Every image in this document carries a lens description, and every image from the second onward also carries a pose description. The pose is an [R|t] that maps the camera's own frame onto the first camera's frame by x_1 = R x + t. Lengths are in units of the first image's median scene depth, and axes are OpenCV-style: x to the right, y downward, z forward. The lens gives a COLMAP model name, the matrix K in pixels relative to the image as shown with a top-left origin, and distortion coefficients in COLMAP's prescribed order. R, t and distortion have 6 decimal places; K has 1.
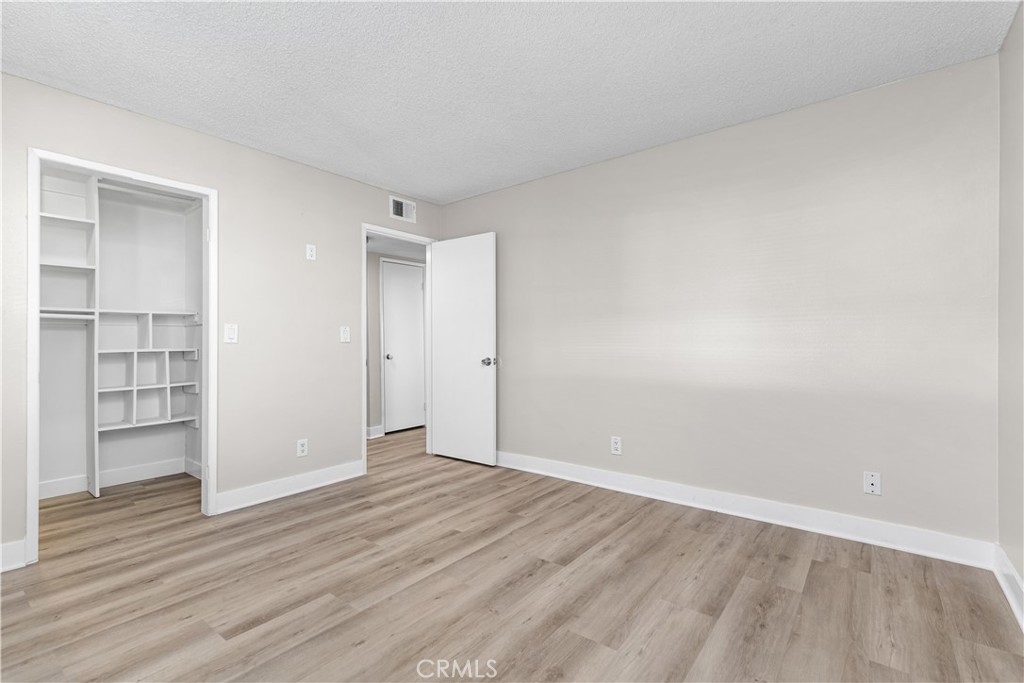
lens RADIAL K [[460.2, 0, 504.3], [0, 460.2, 347.6], [0, 0, 1]] dist [0.001119, 0.000186]
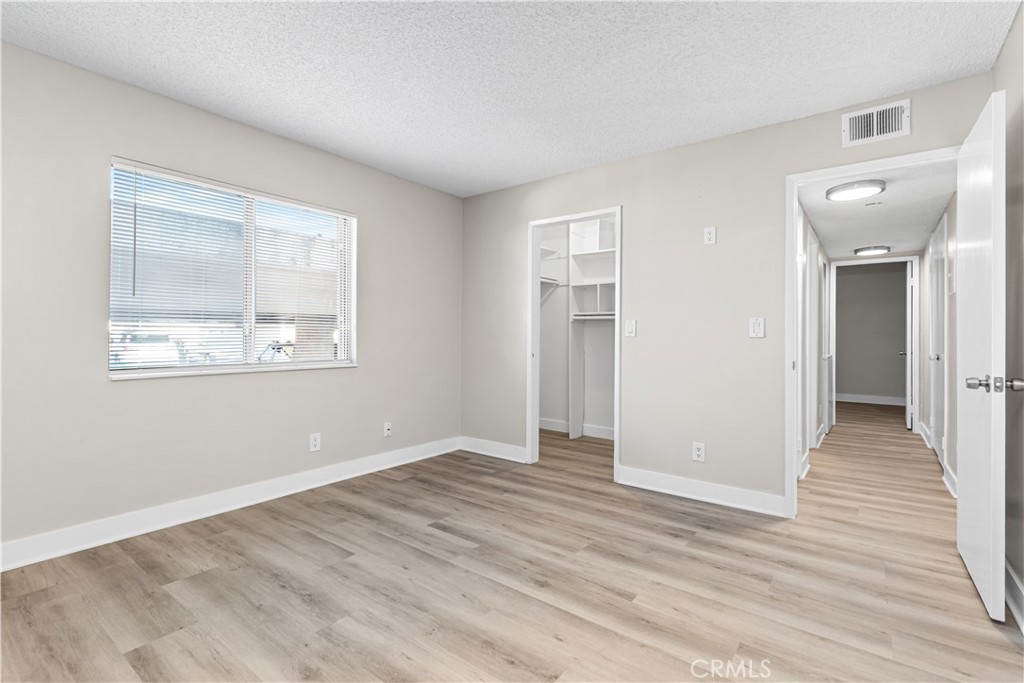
lens RADIAL K [[468.2, 0, 512.0], [0, 468.2, 341.5], [0, 0, 1]] dist [0.006872, -0.000321]
pose [[0.029483, 0.019766, -0.999370, 0.684760], [-0.021308, 0.999590, 0.019142, -0.017383], [0.999338, 0.020730, 0.029892, 0.853402]]
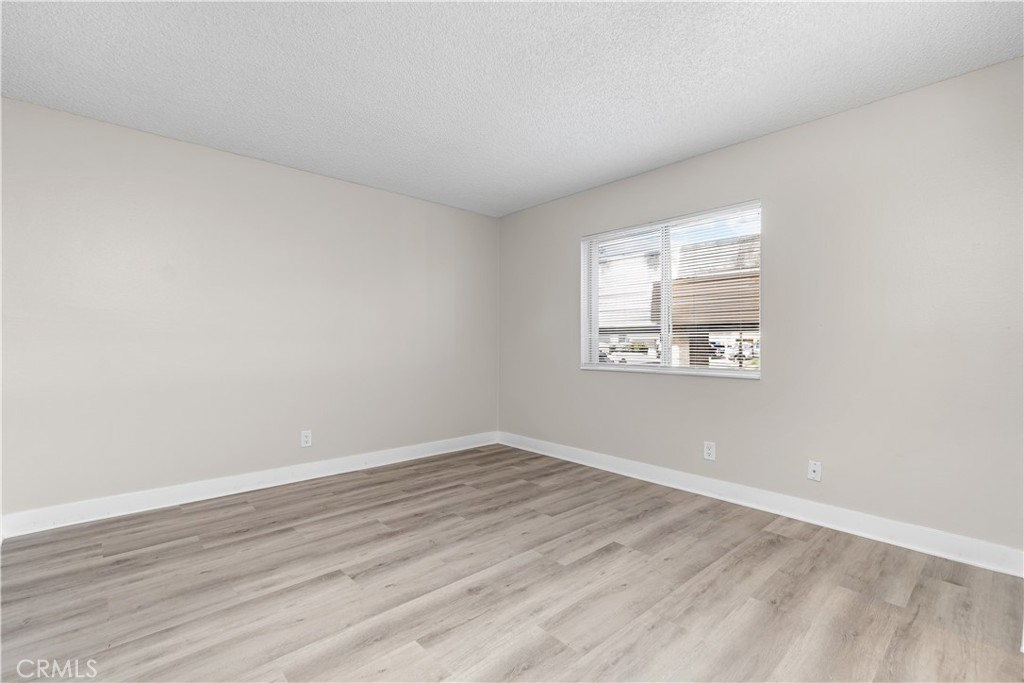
lens RADIAL K [[468.2, 0, 512.0], [0, 468.2, 341.5], [0, 0, 1]] dist [0.006872, -0.000321]
pose [[-0.988634, 0.003626, 0.150298, -0.351312], [0.005595, 0.999904, 0.012676, -0.021175], [-0.150237, 0.013373, -0.988560, 1.760619]]
